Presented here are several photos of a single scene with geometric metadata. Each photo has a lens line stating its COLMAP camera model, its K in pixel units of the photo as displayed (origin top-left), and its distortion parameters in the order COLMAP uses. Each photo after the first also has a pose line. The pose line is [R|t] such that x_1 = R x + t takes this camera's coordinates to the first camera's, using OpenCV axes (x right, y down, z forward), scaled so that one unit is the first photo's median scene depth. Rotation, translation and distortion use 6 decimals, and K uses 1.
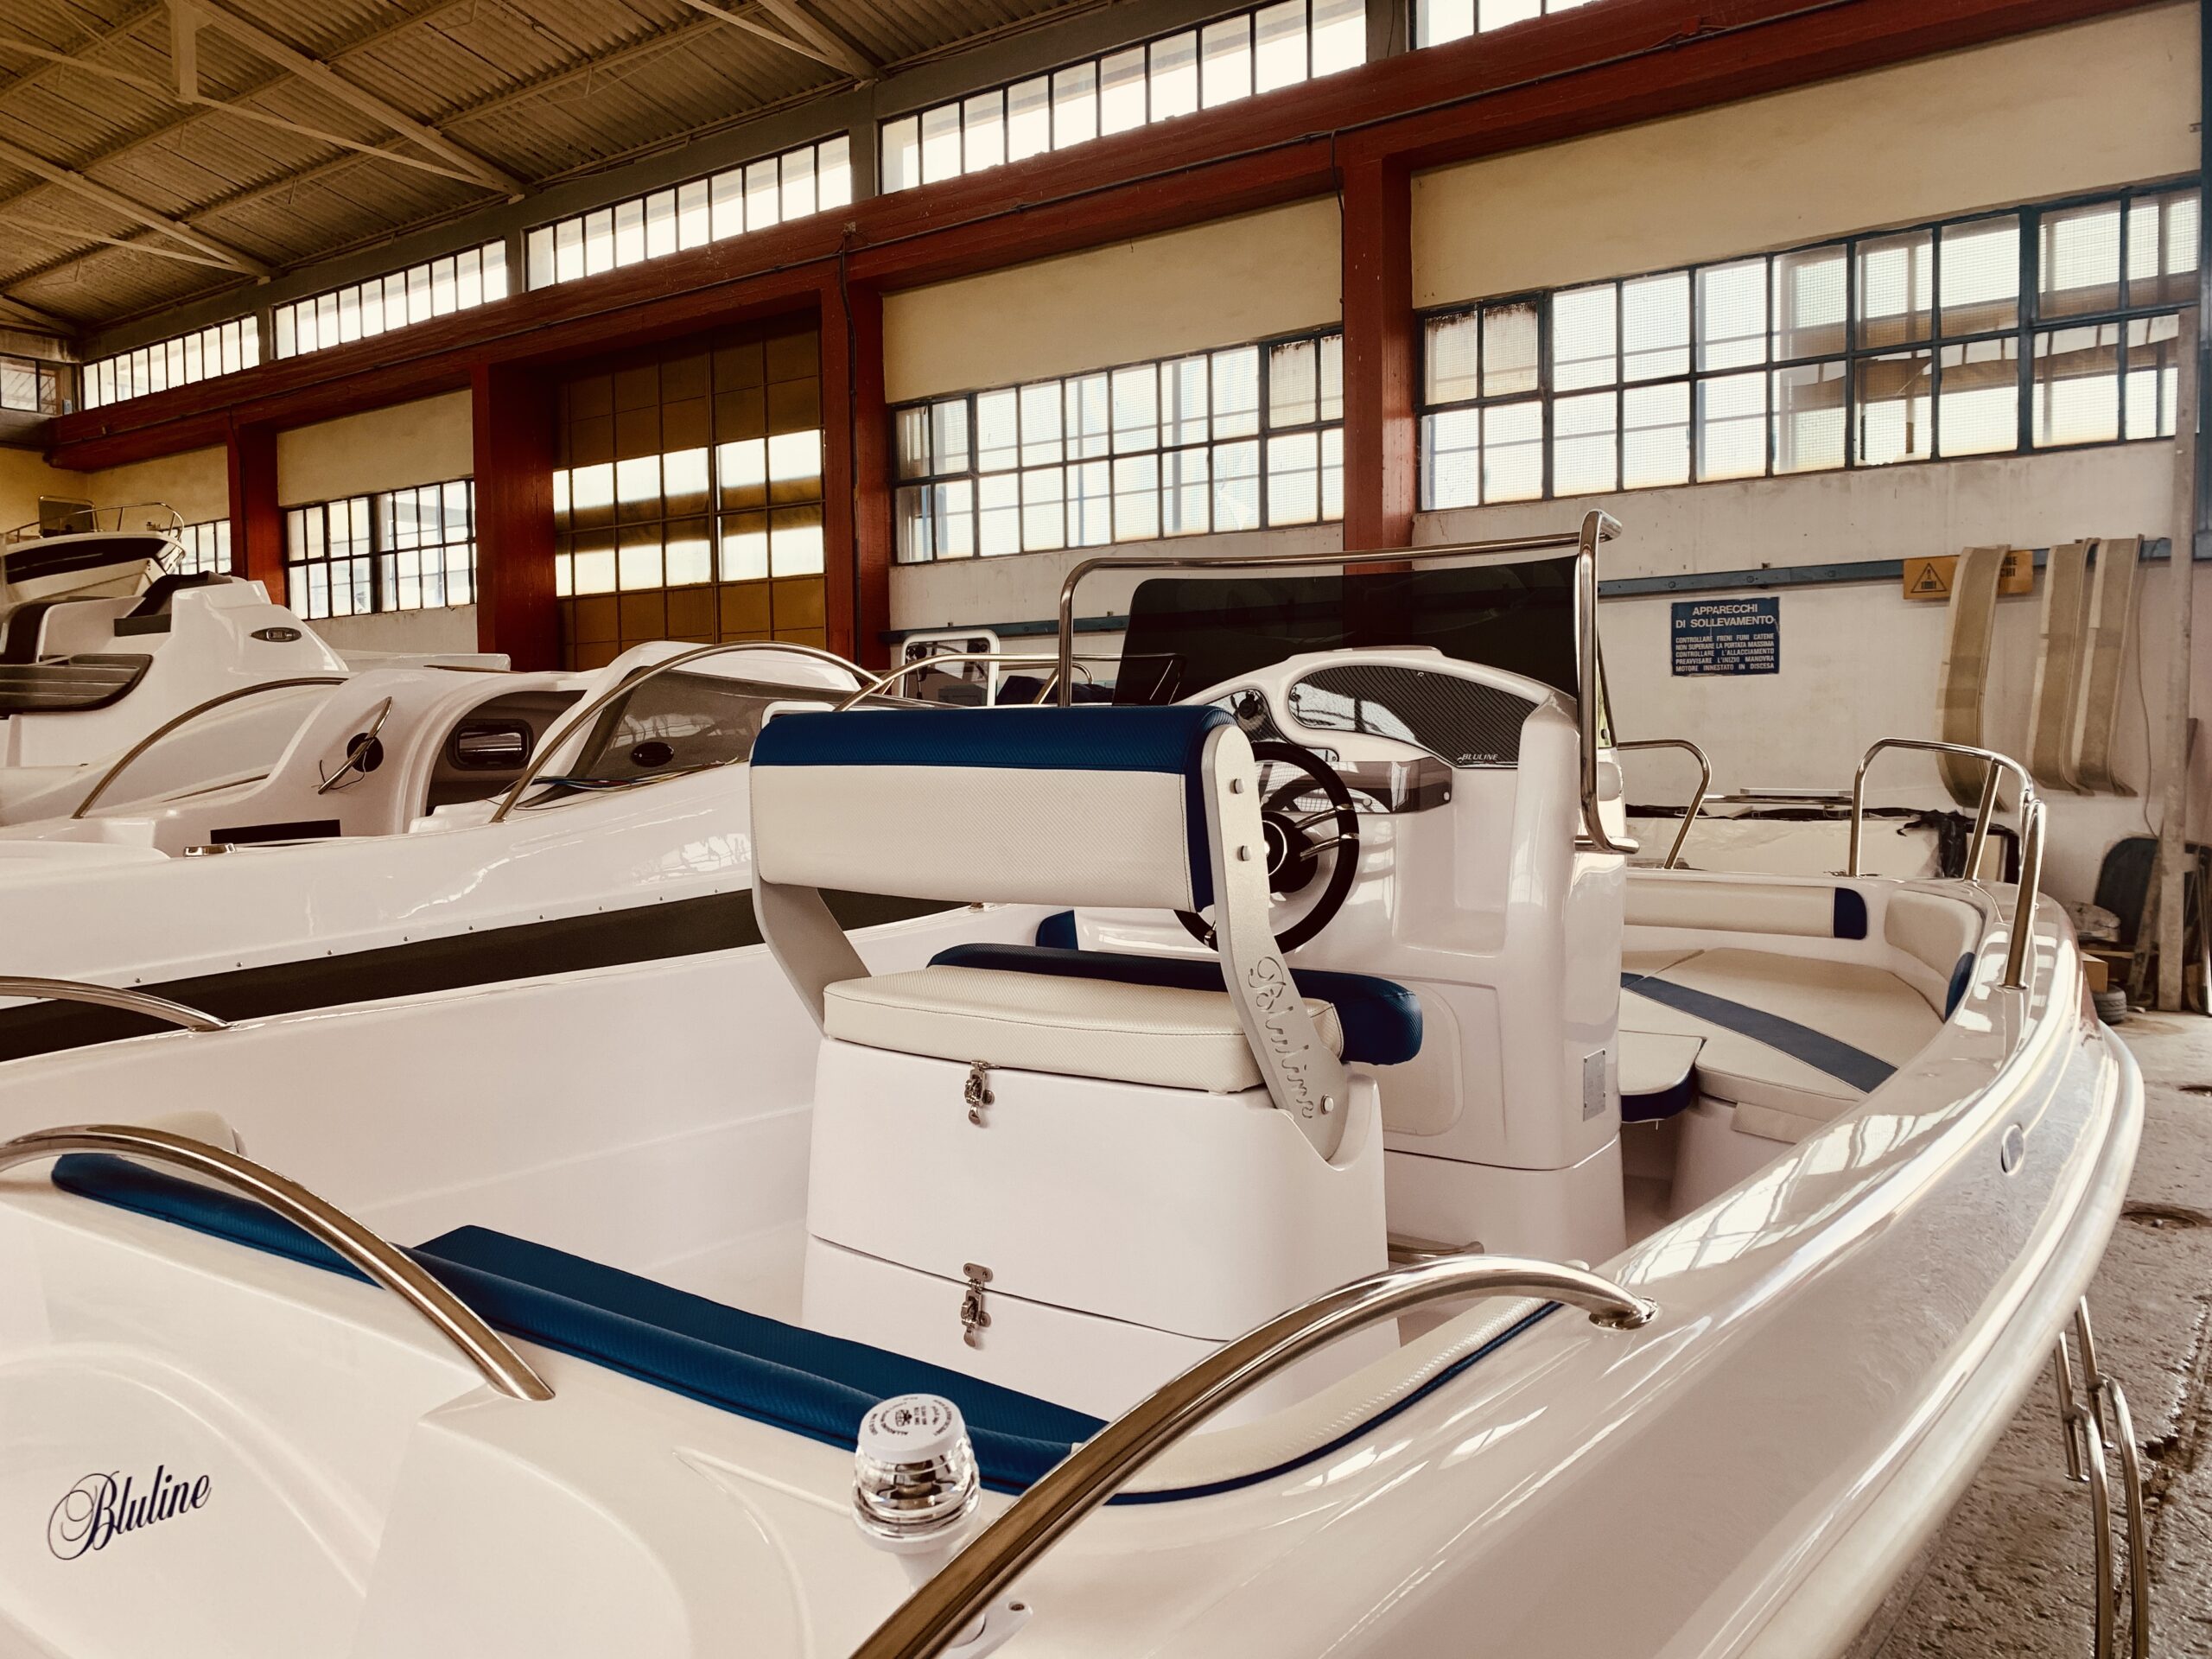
lens RADIAL K [[1735.3, 0, 1106.0], [0, 1735.3, 829.5], [0, 0, 1]] dist [0.042577, -0.056721]
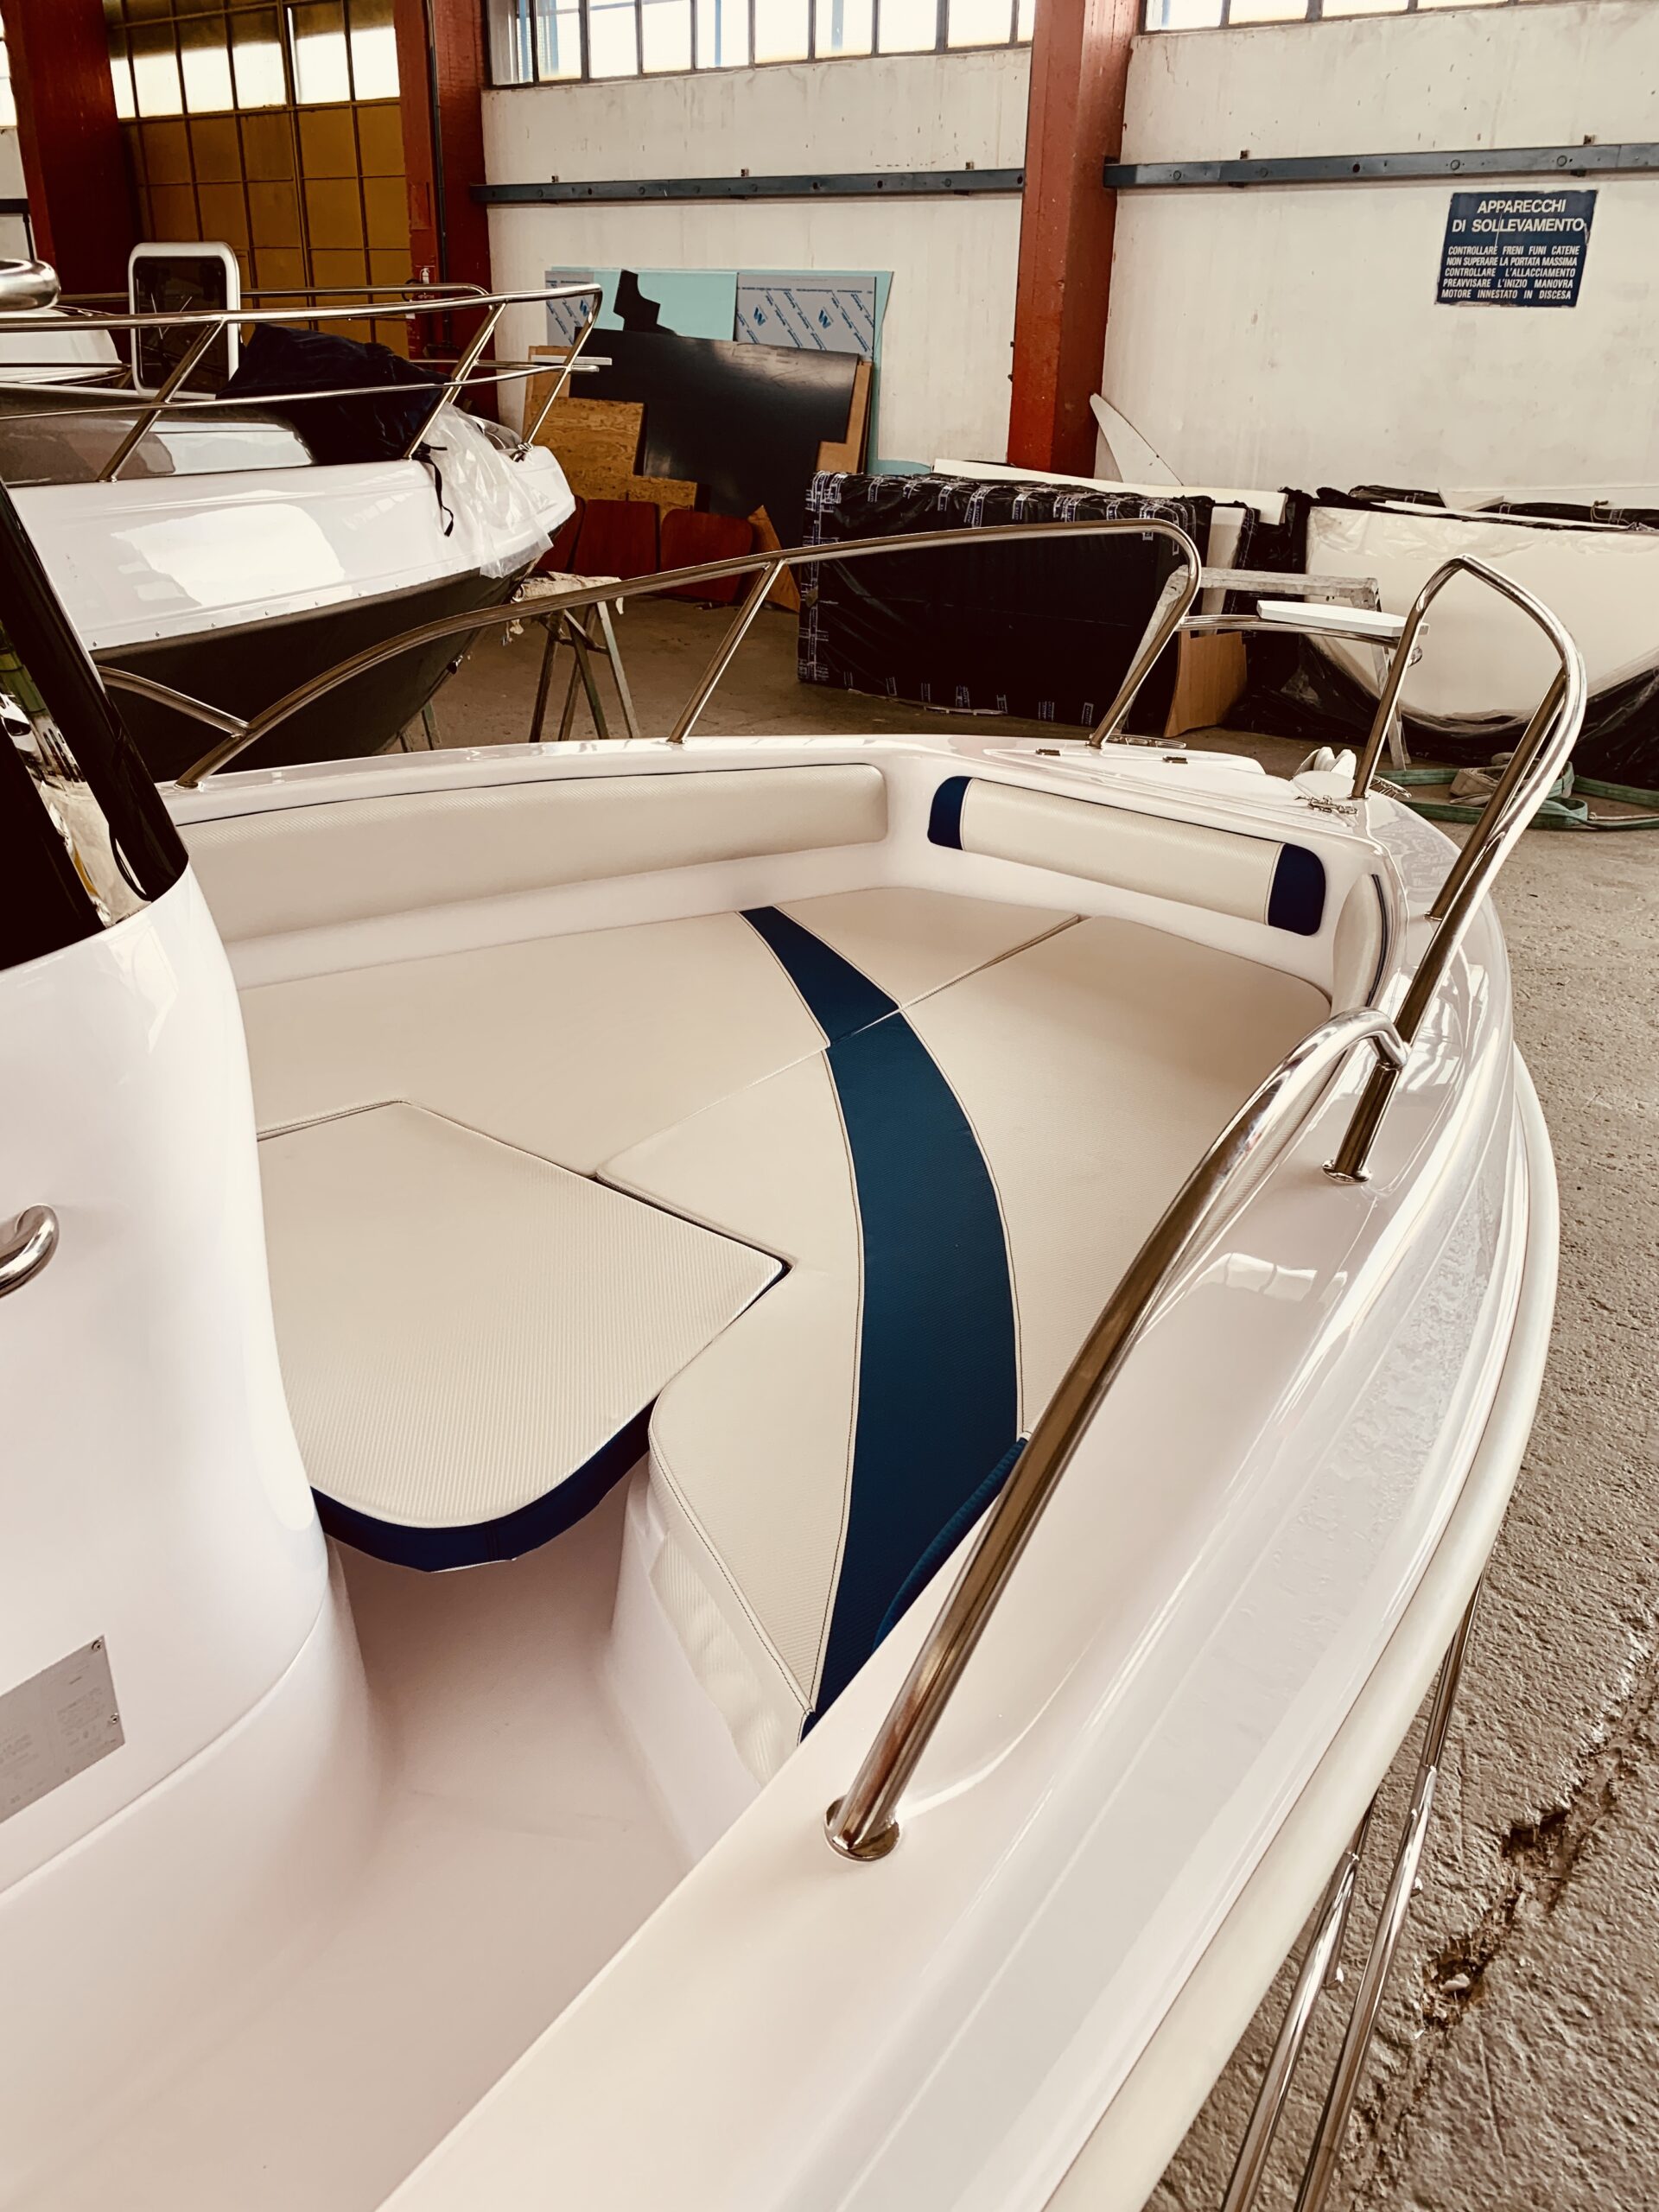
lens RADIAL K [[1735.3, 0, 827.1], [0, 1735.3, 1177.3], [0, 0, 1]] dist [0.042577, -0.056721]
pose [[0.998195, 0.051956, -0.030121, 0.106364], [-0.035637, 0.916136, 0.399281, -0.035102], [0.048340, -0.397487, 0.916334, 0.149768]]
